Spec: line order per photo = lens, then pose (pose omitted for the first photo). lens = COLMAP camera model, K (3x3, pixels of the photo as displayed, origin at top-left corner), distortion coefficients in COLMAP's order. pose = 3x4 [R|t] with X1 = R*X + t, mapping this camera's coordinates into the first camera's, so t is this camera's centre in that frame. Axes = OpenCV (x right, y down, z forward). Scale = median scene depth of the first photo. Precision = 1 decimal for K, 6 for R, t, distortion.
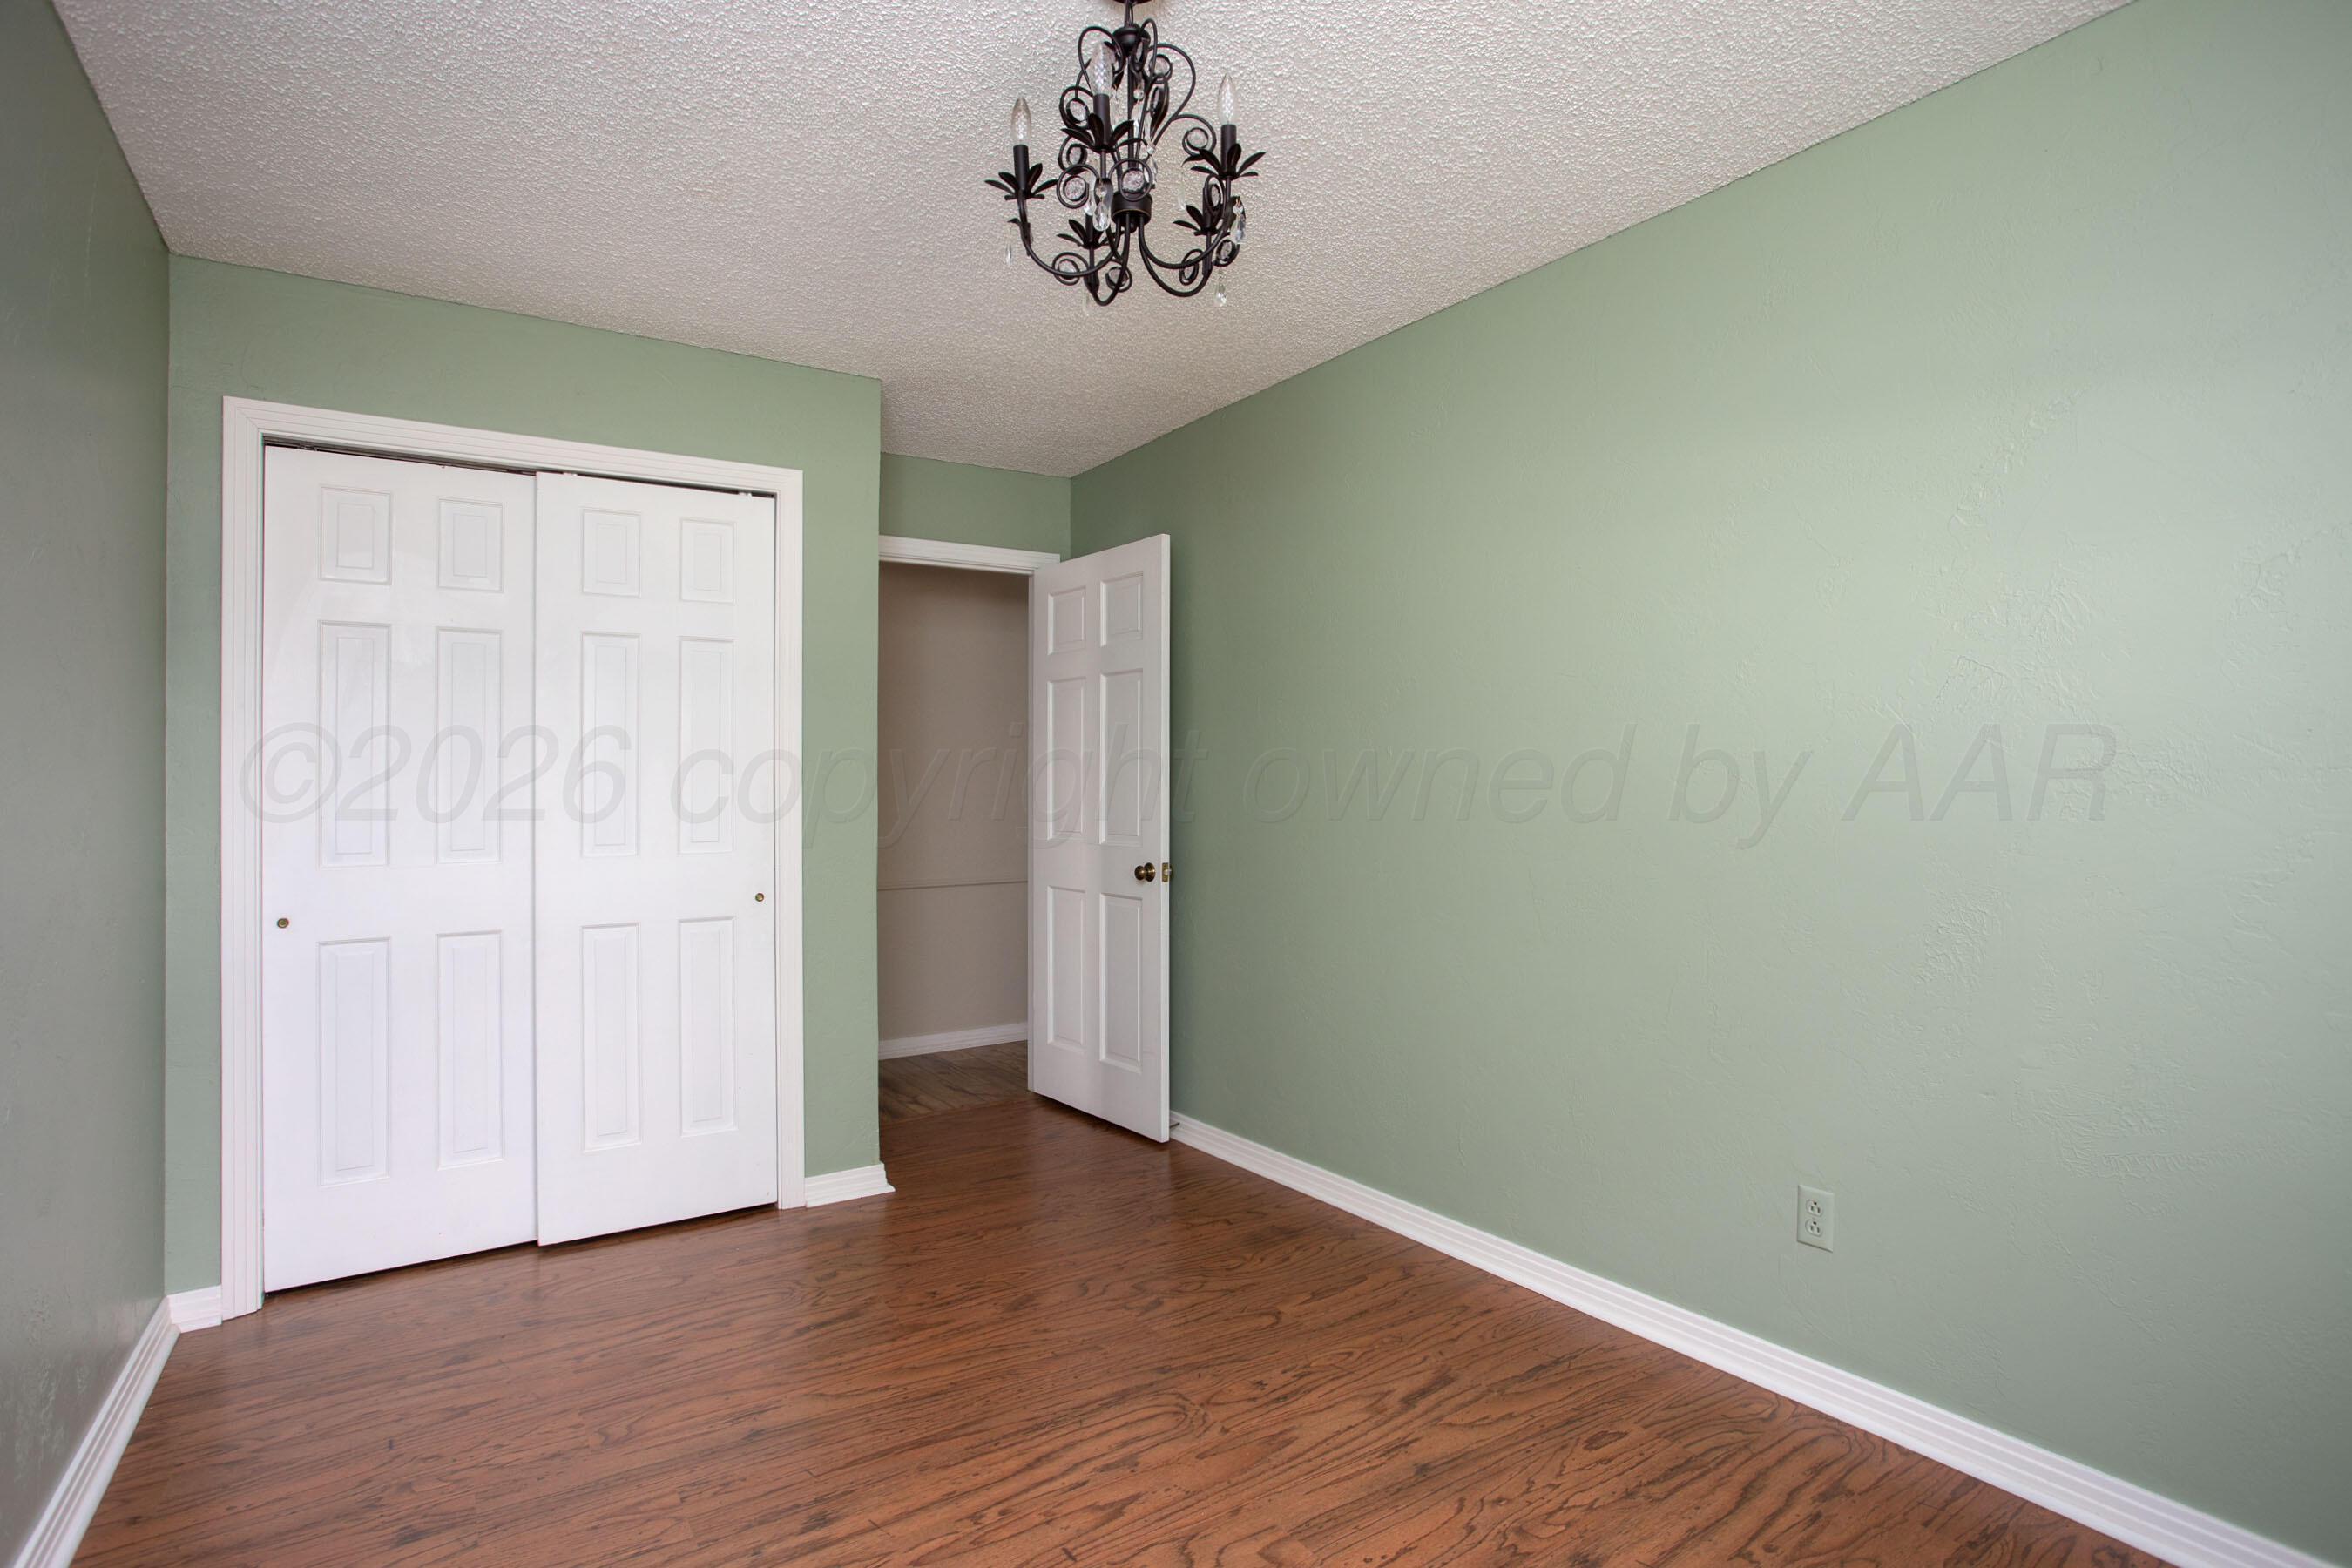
lens RADIAL K [[1154.6, 0, 1184.4], [0, 1154.6, 799.7], [0, 0, 1]] dist [-0.062811, 0.017160]
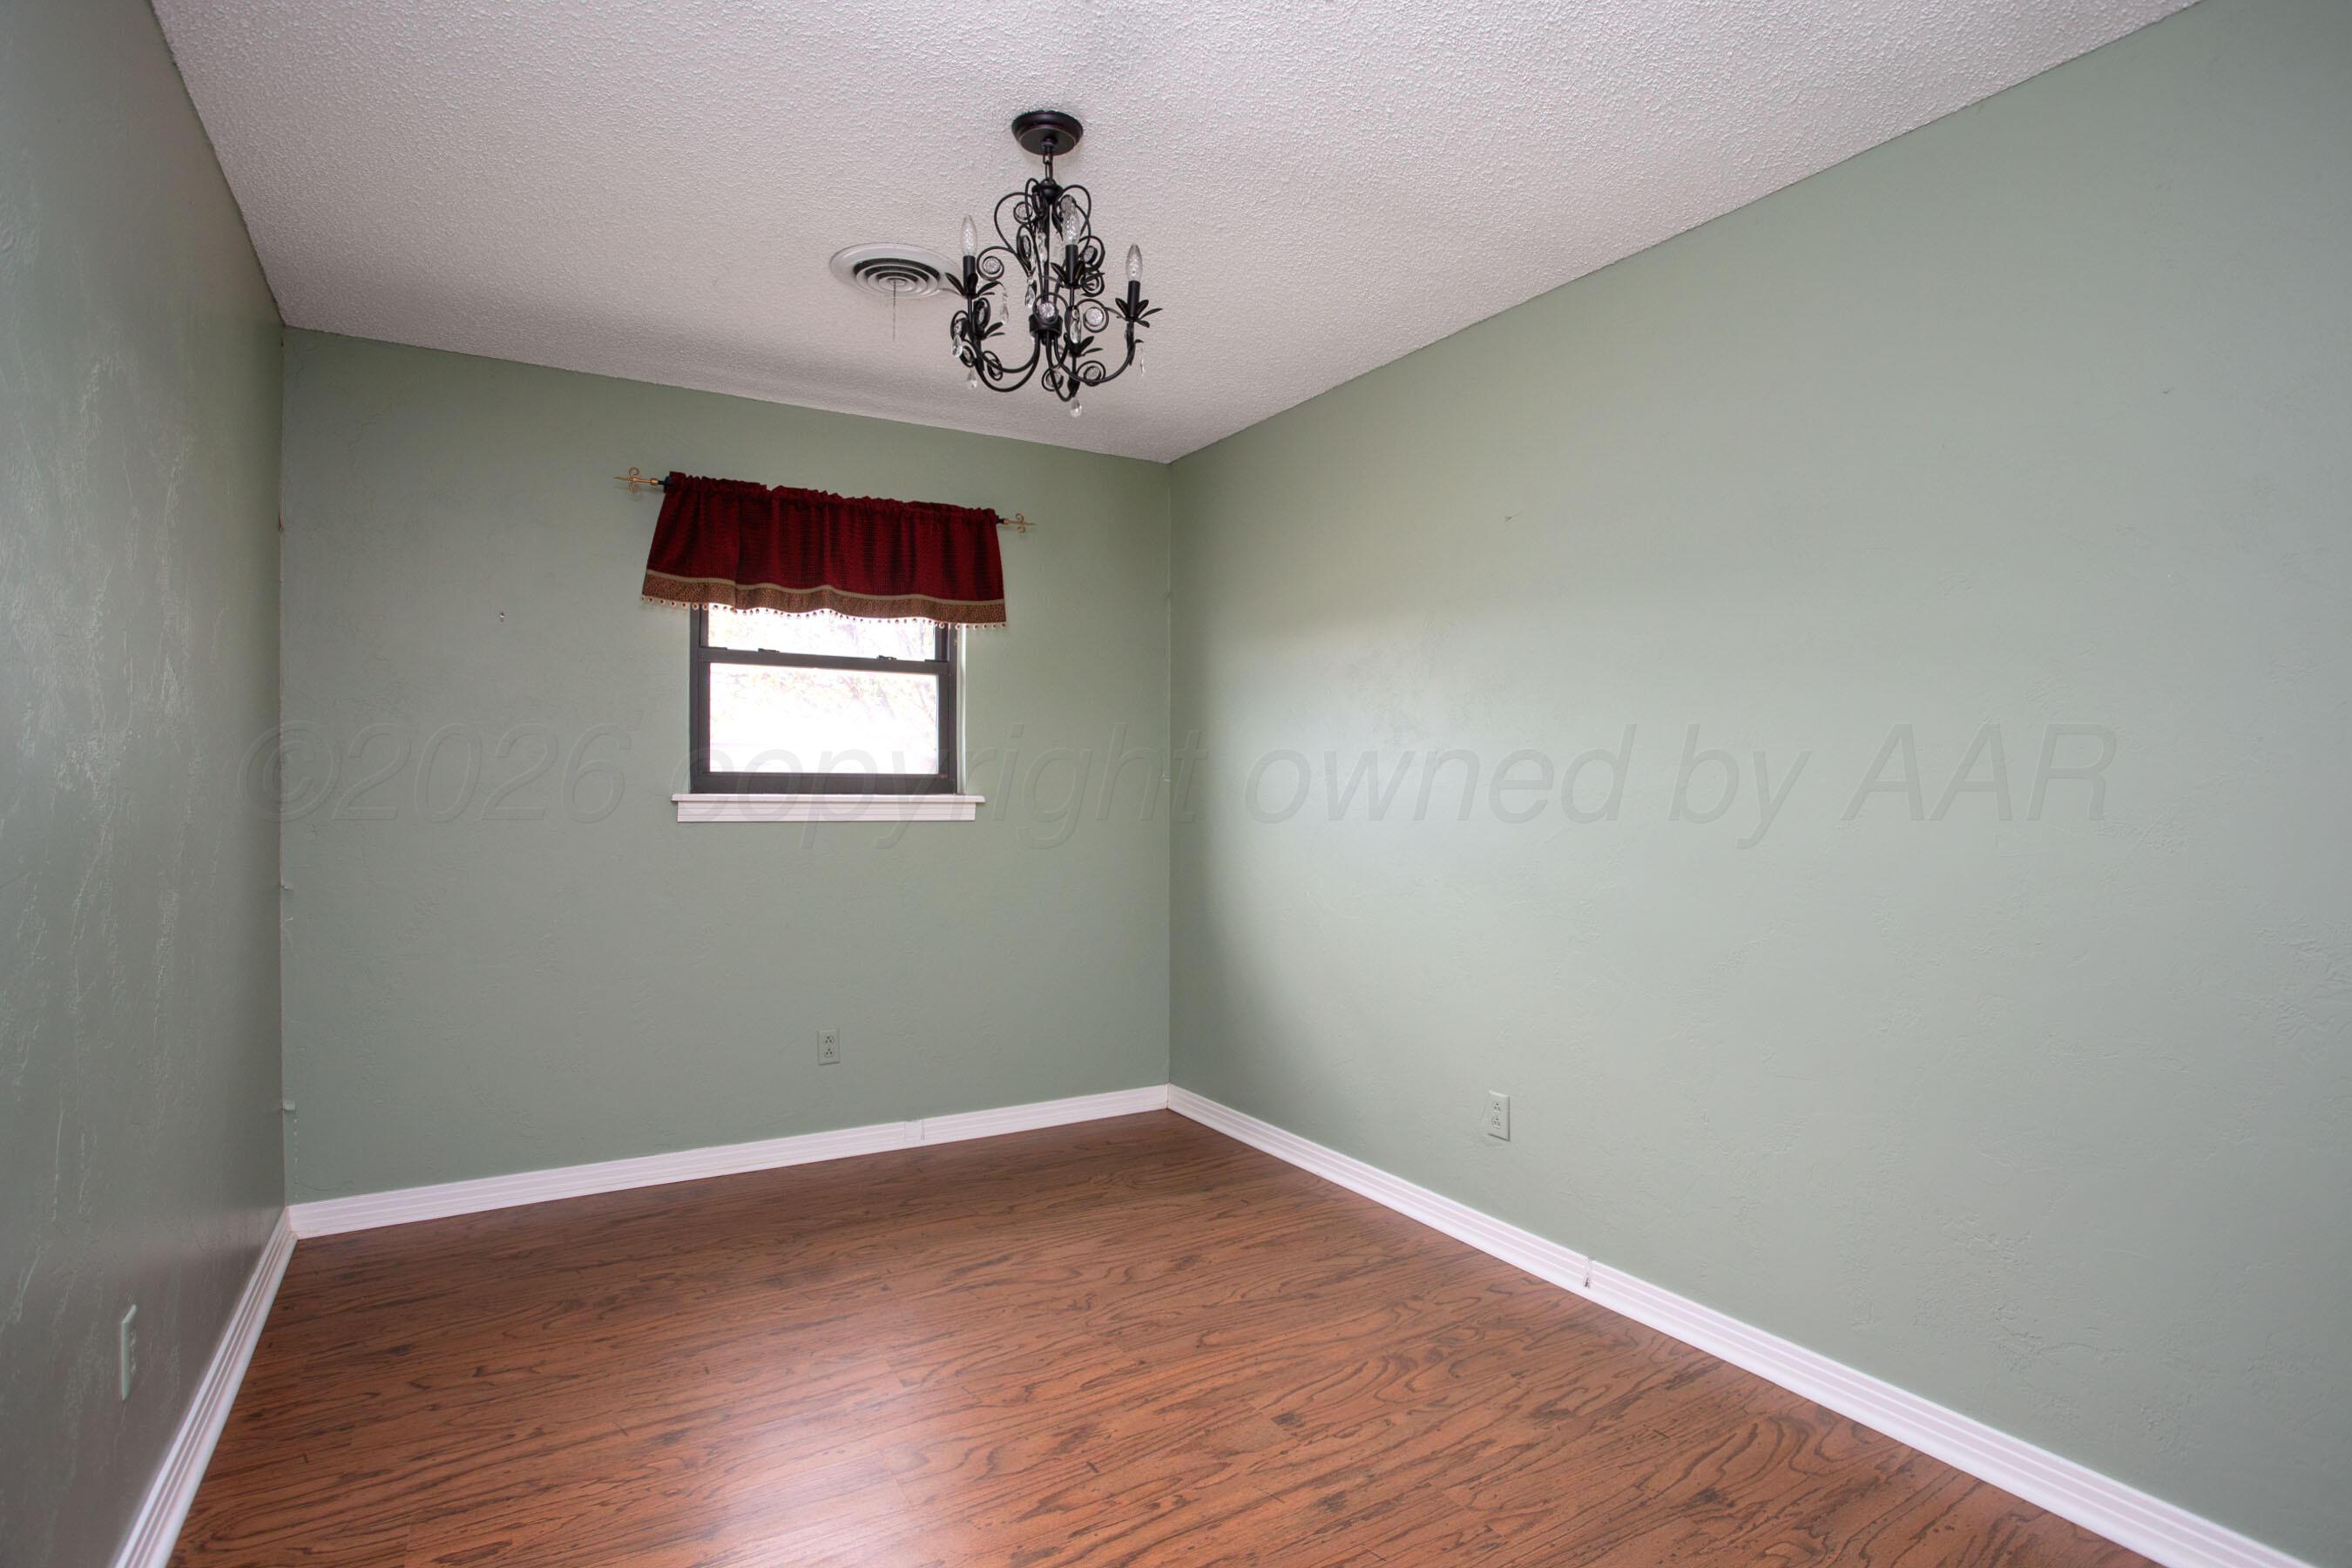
lens RADIAL K [[1154.6, 0, 1182.3], [0, 1154.6, 792.1], [0, 0, 1]] dist [-0.062811, 0.017160]
pose [[-0.998970, 0.002452, 0.045310, -0.232810], [0.002758, 0.999974, 0.006707, -0.020252], [-0.045292, 0.006825, -0.998950, 2.015522]]
